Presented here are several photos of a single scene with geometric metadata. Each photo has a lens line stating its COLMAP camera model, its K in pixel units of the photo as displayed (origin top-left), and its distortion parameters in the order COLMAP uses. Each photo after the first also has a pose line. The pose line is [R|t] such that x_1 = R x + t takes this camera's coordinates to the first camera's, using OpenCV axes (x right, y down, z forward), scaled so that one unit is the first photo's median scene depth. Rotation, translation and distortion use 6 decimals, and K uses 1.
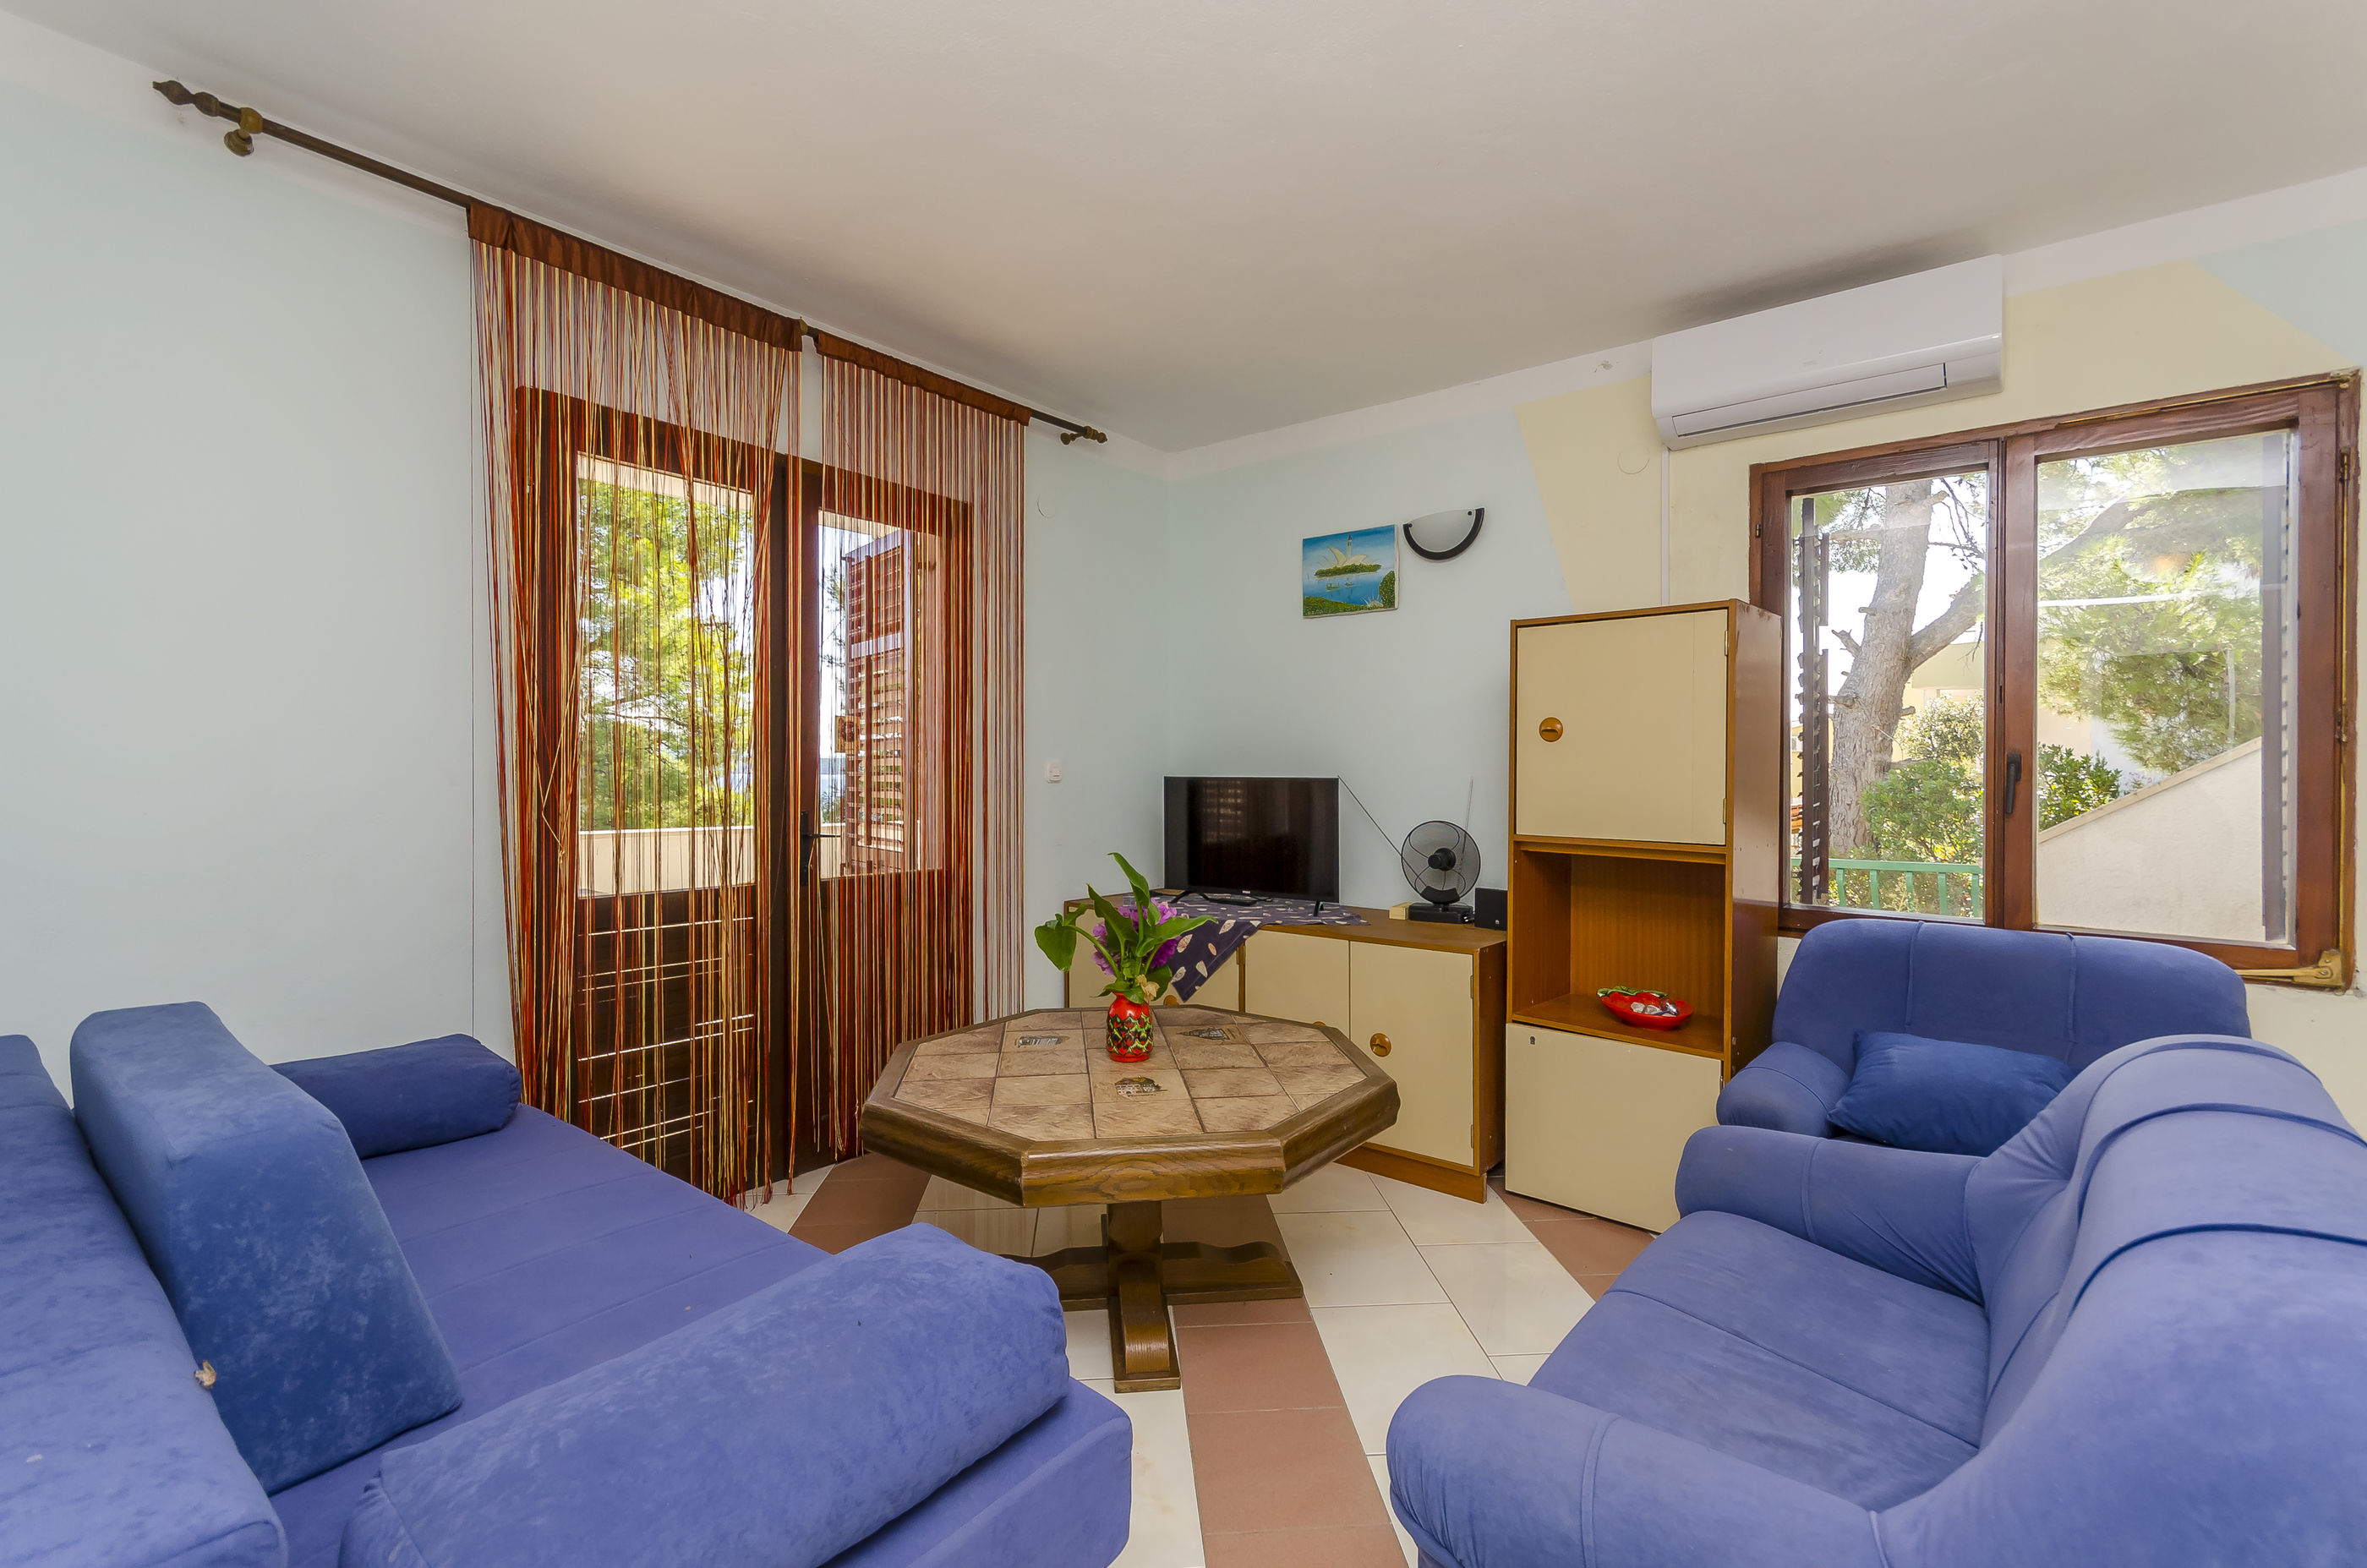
lens RADIAL K [[1045.8, 0, 1180.8], [0, 1045.8, 777.7], [0, 0, 1]] dist [0.001390, -0.001305]
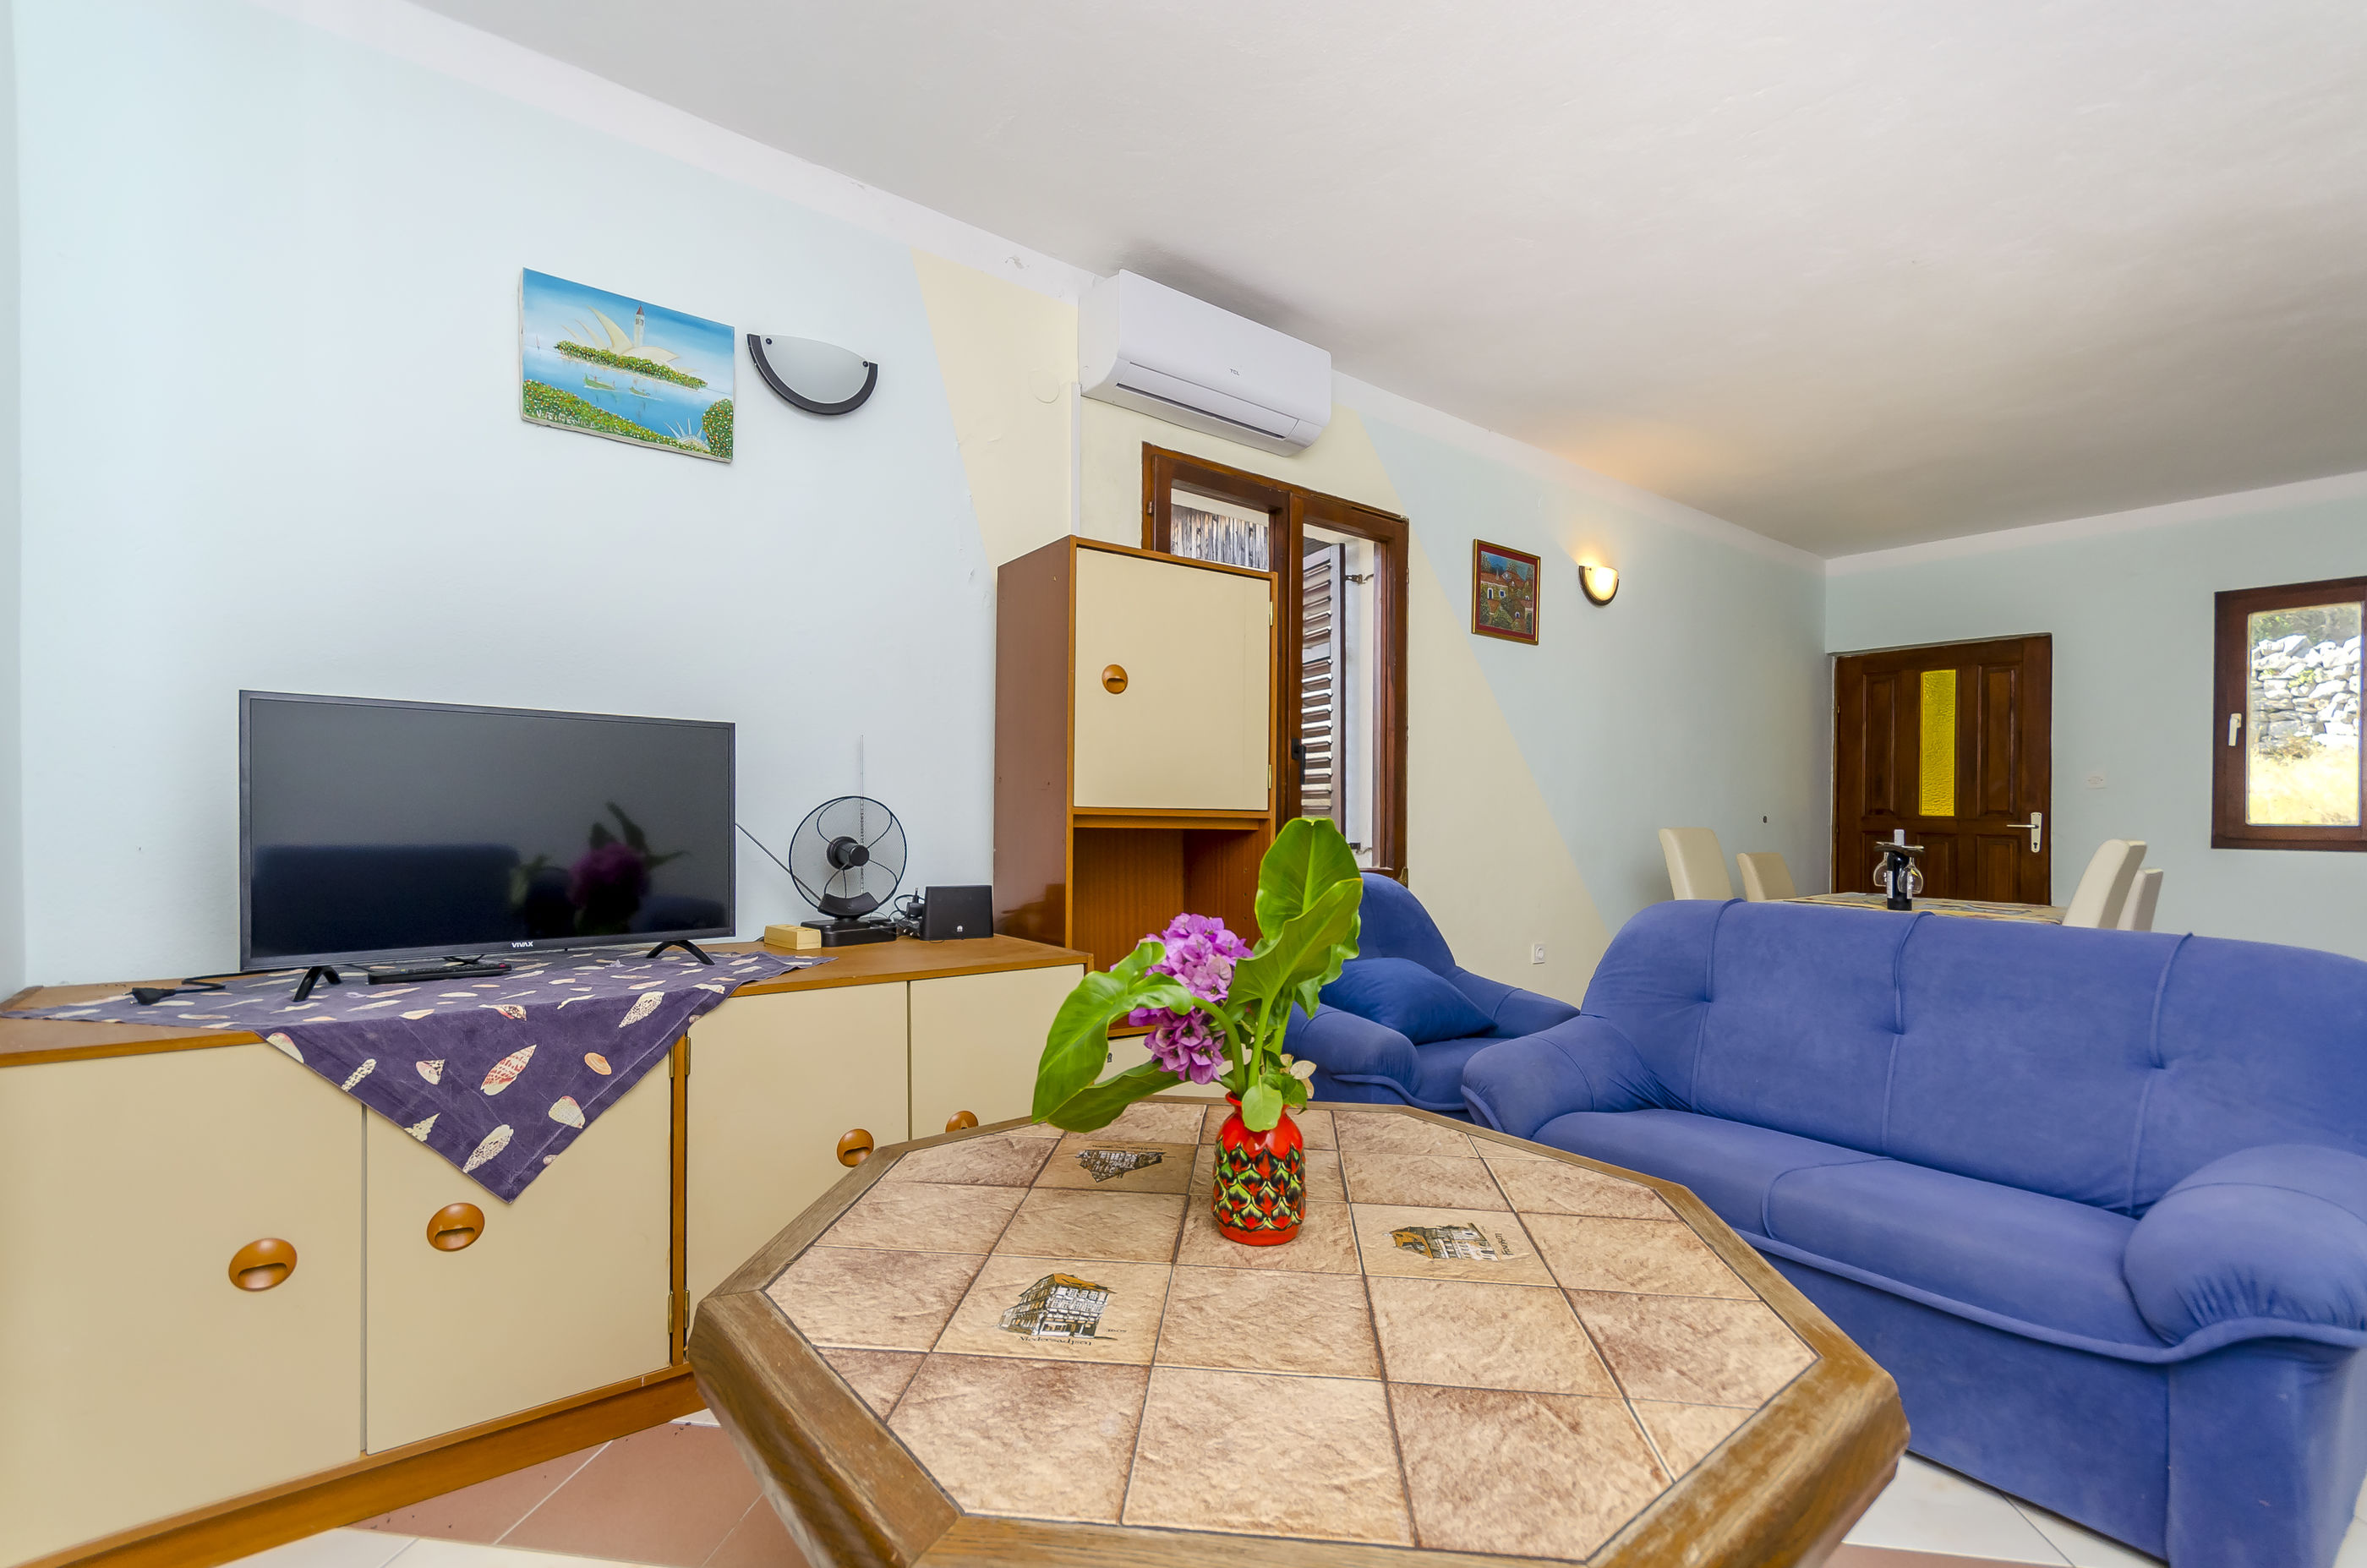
lens RADIAL K [[1045.8, 0, 1189.9], [0, 1045.8, 805.9], [0, 0, 1]] dist [0.001390, -0.001305]
pose [[0.212479, 0.003260, 0.977160, -0.370885], [-0.007621, 0.999970, -0.001679, 0.046183], [-0.977136, -0.007090, 0.212498, 0.635721]]
